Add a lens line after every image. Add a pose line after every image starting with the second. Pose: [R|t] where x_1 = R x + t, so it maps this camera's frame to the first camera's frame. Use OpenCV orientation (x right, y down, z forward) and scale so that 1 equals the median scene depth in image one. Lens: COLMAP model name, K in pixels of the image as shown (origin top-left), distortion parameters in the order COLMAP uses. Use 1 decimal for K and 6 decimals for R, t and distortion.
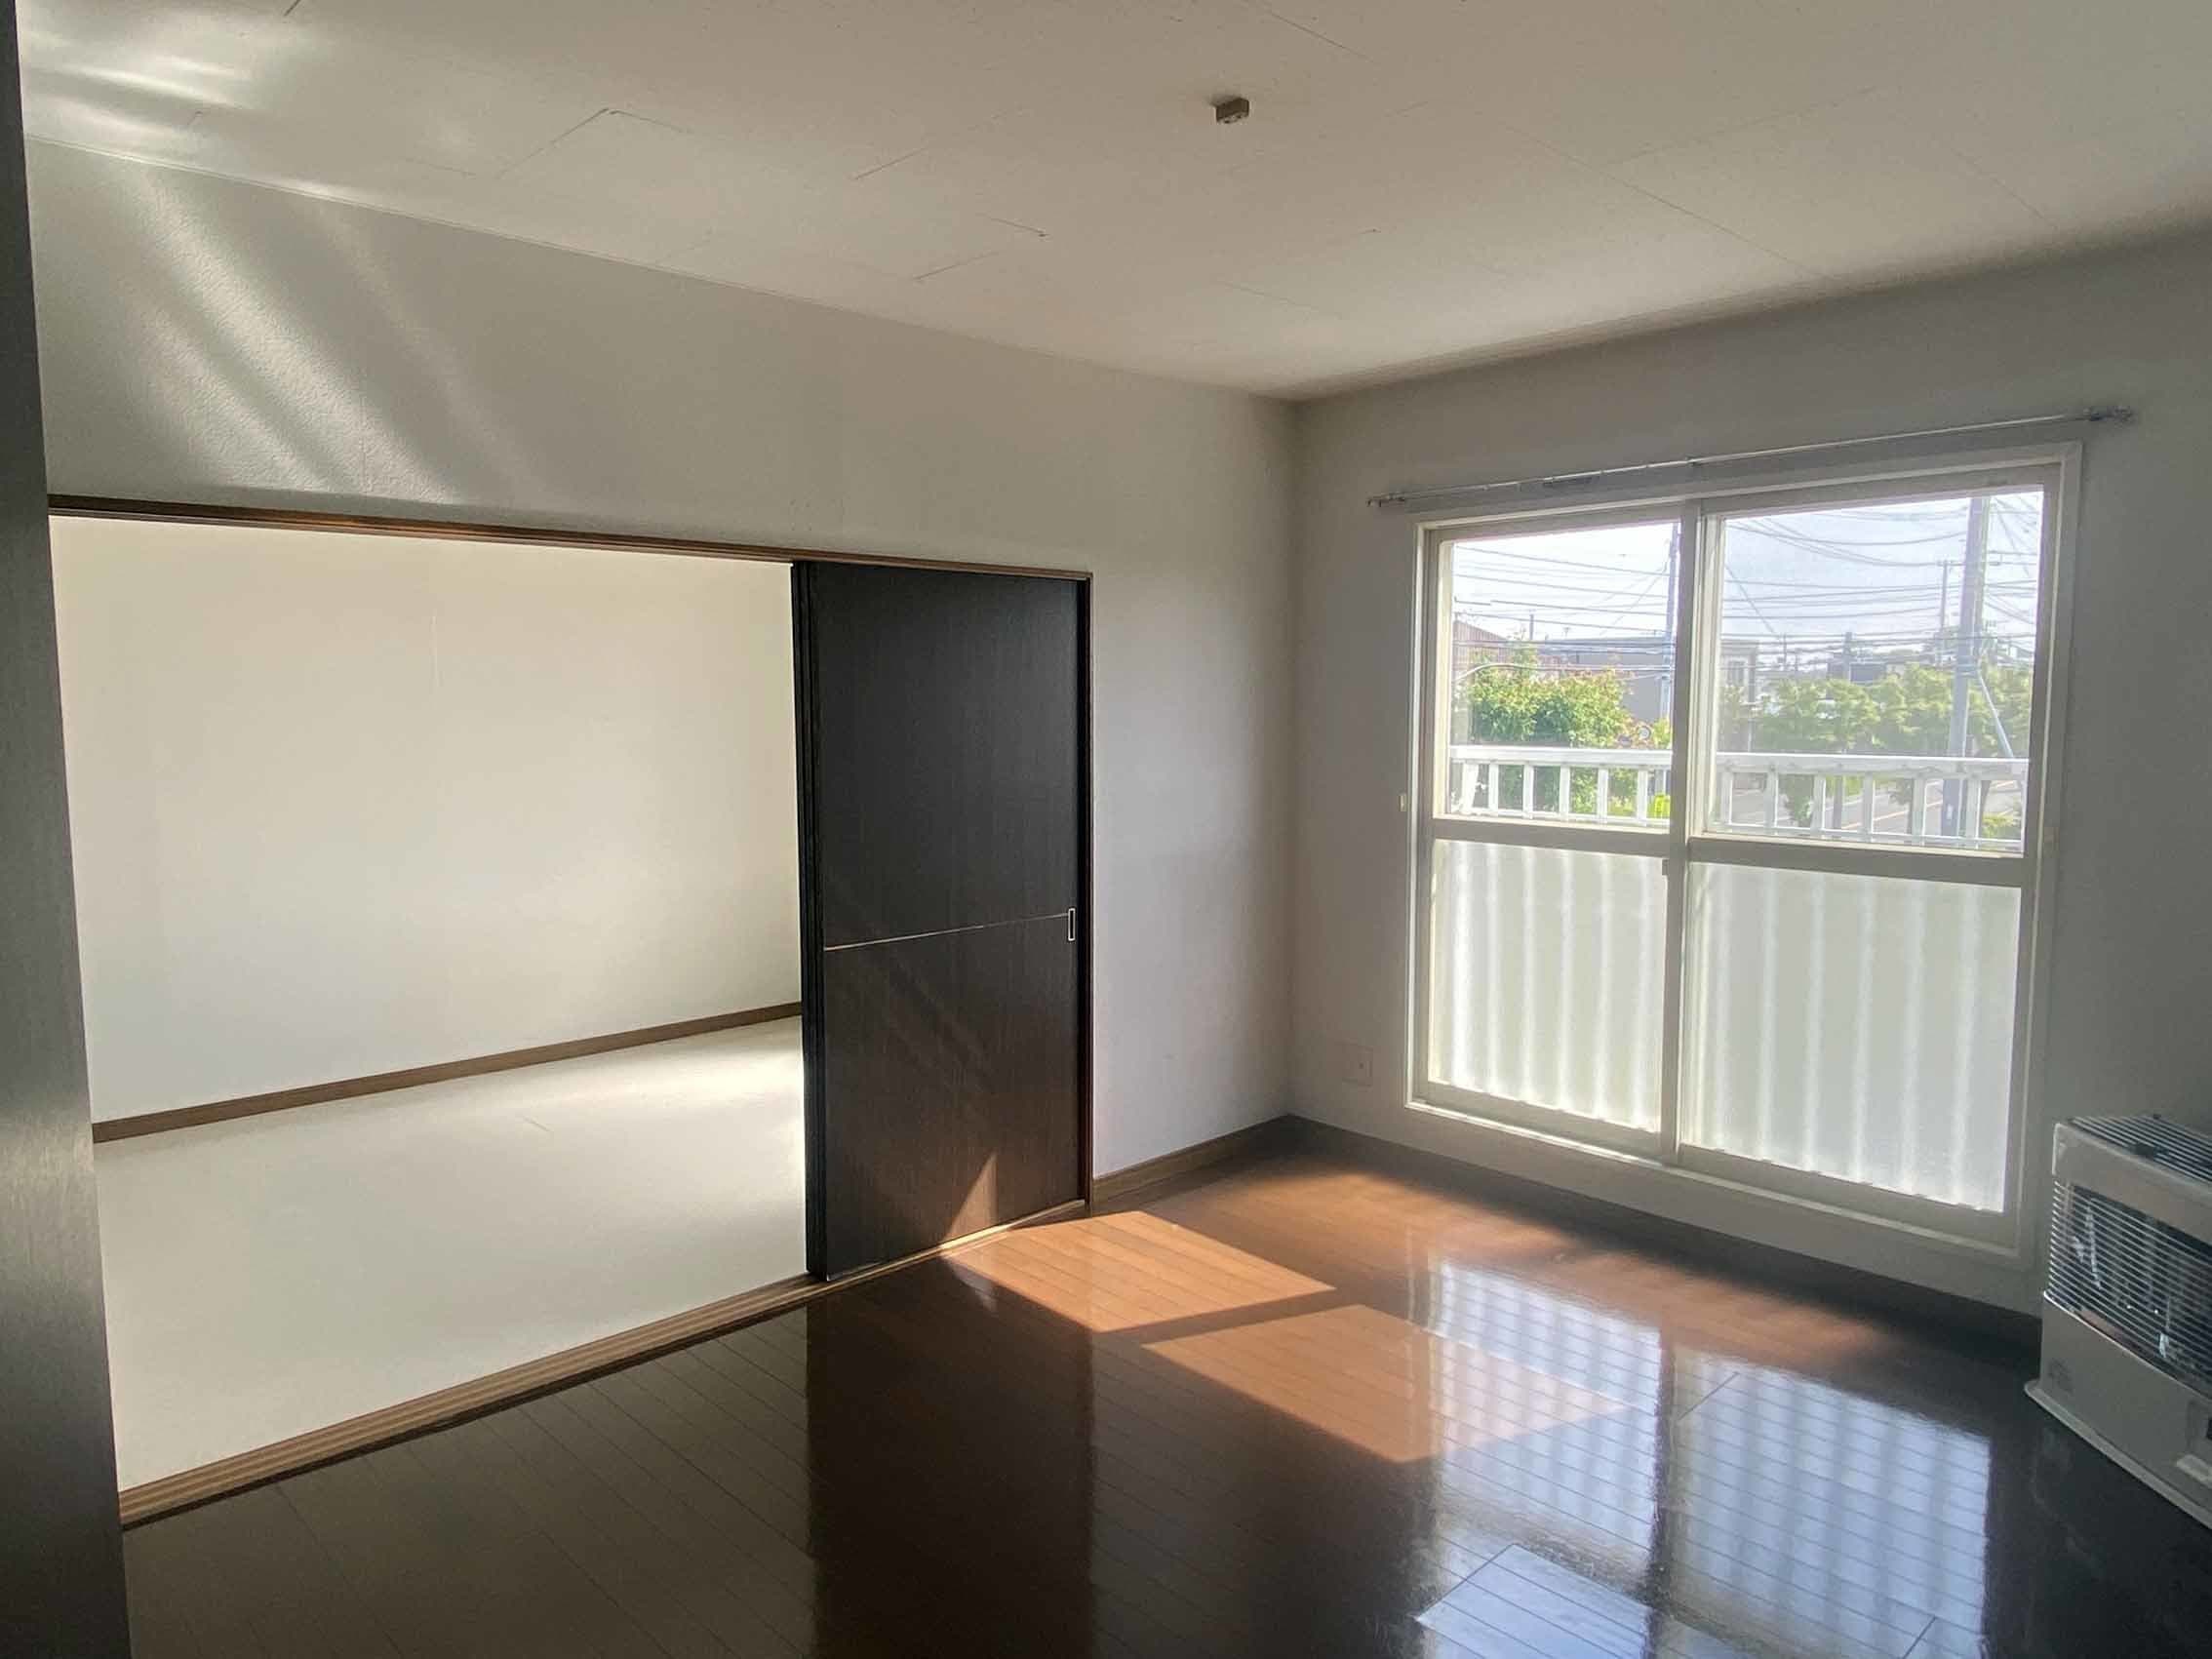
lens RADIAL K [[1430.7, 0, 1102.6], [0, 1430.7, 822.2], [0, 0, 1]] dist [-0.005380, -0.002730]
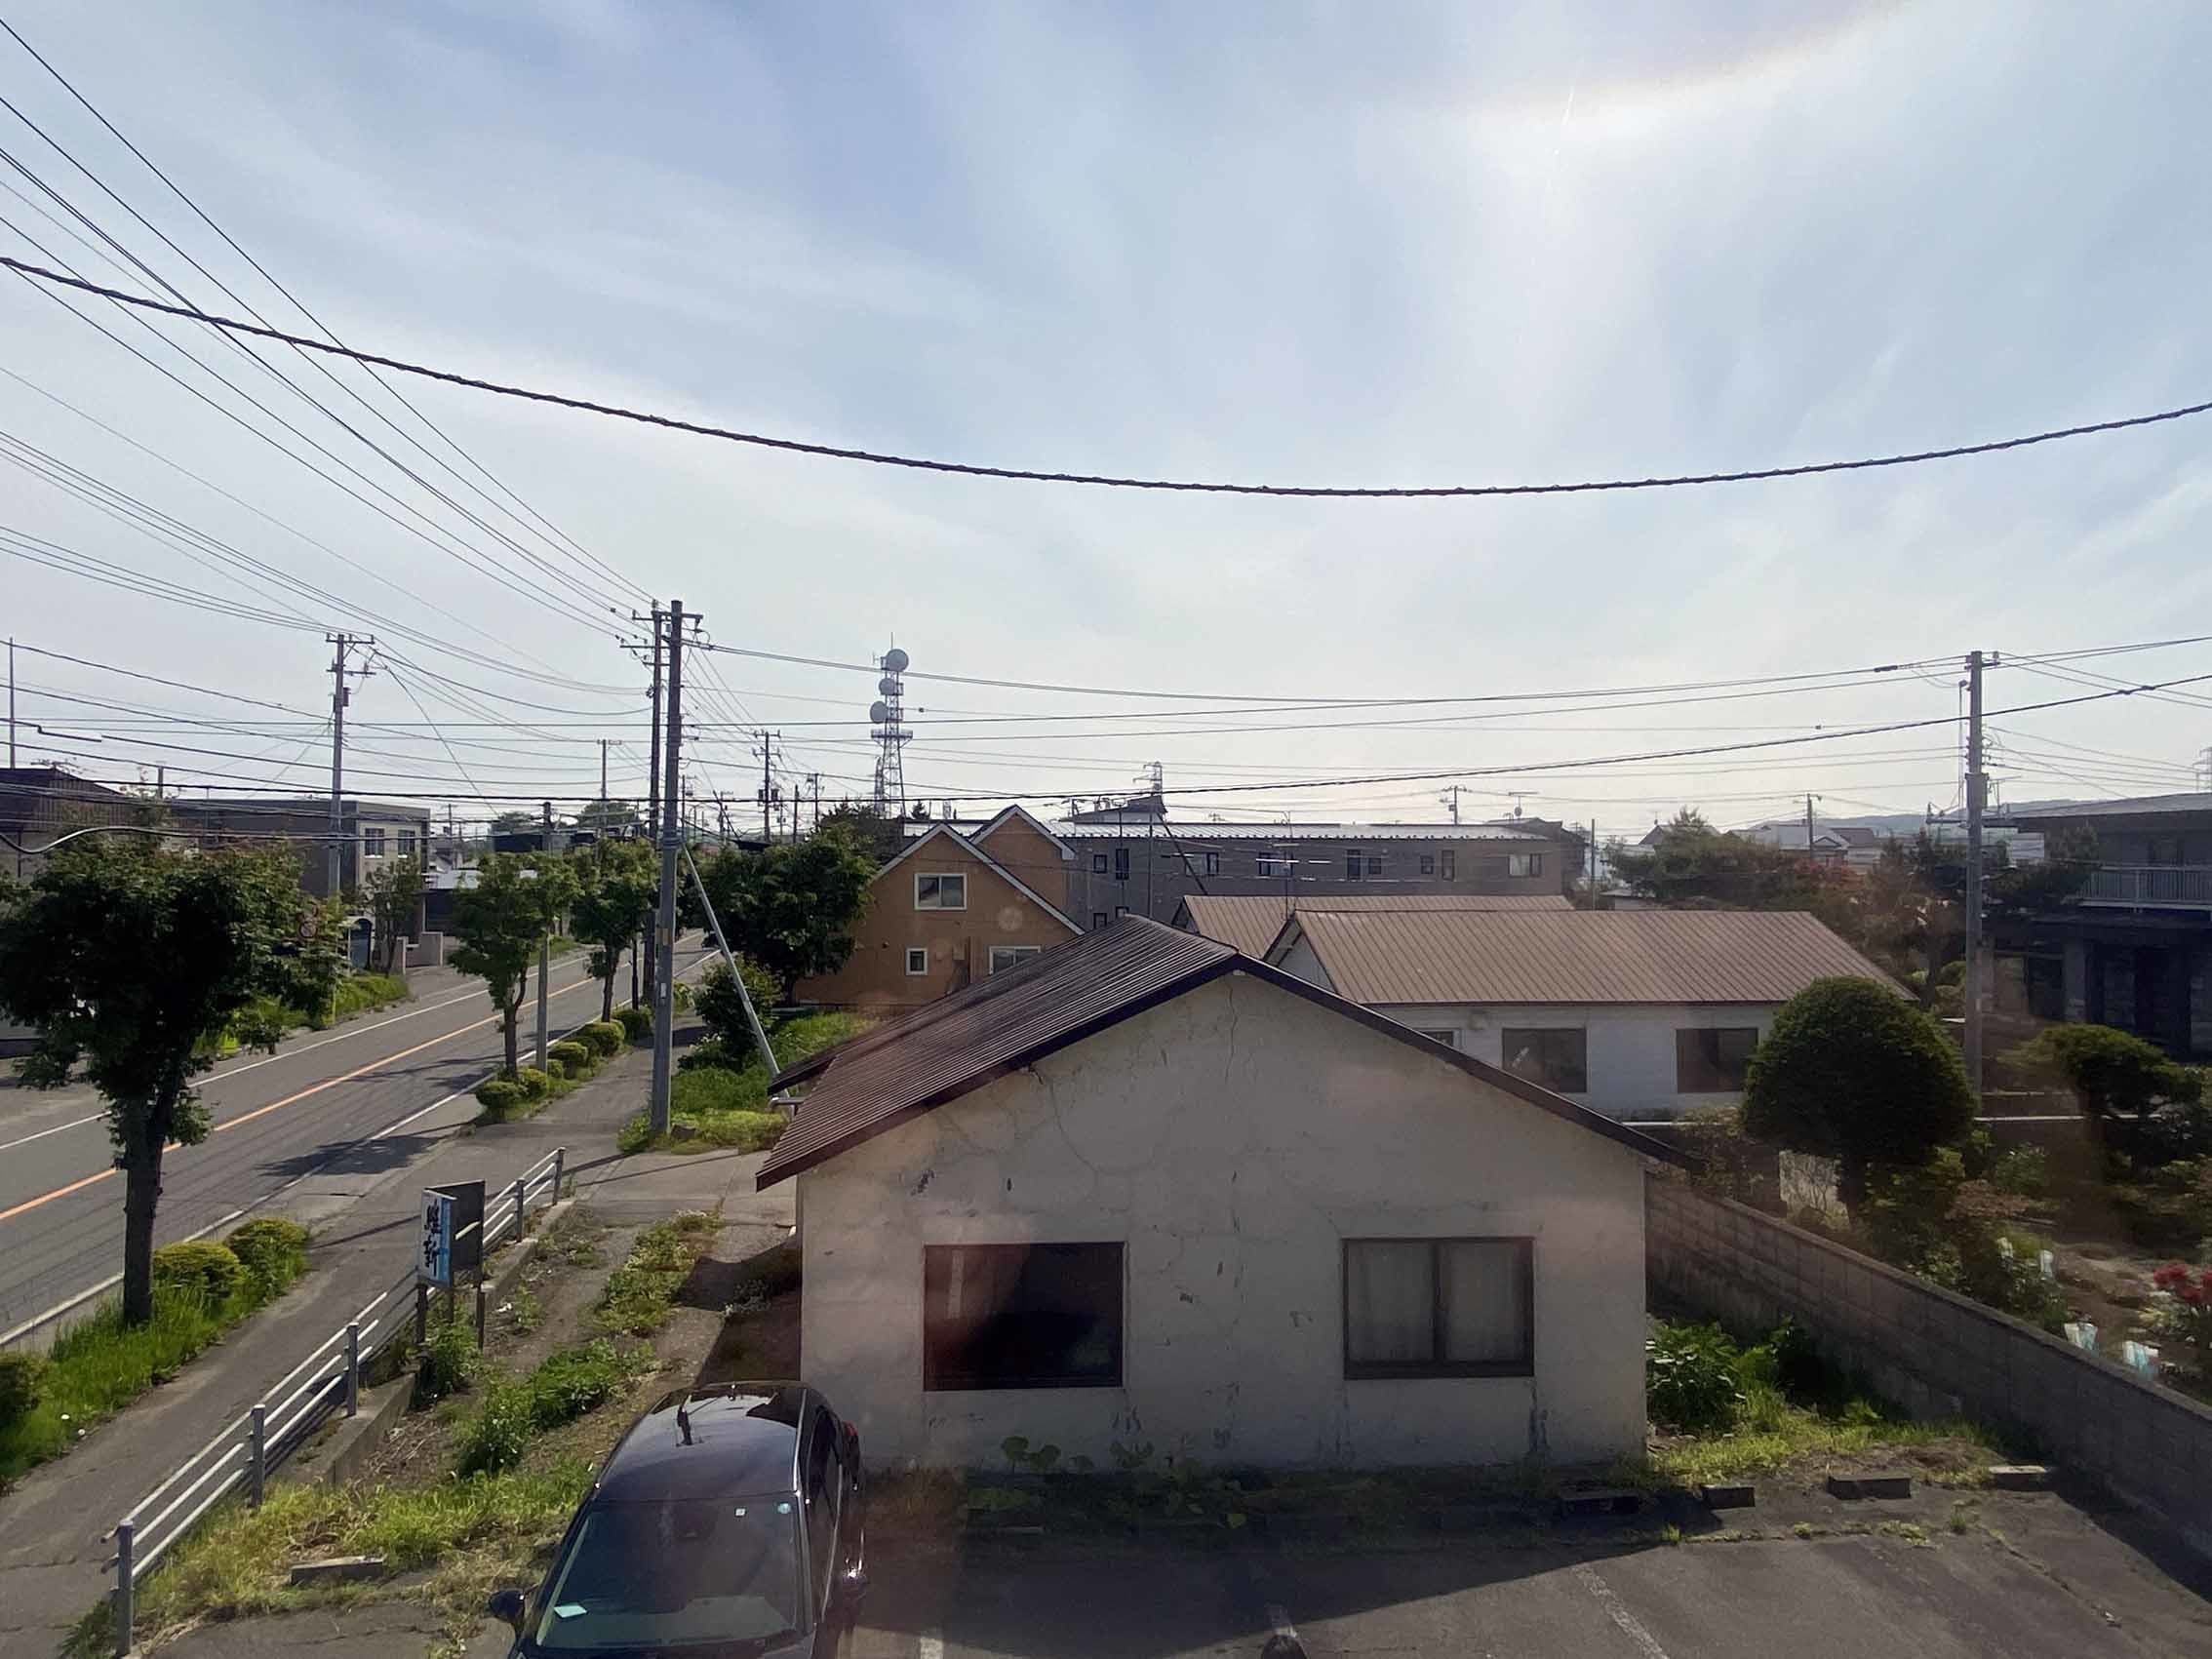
lens RADIAL K [[1430.7, 0, 1105.2], [0, 1430.7, 827.3], [0, 0, 1]] dist [-0.005380, -0.002730]
pose [[0.637974, 0.020436, 0.769787, 0.037962], [0.067803, 0.994275, -0.082588, -0.015329], [-0.767067, 0.104883, 0.632936, 0.142136]]
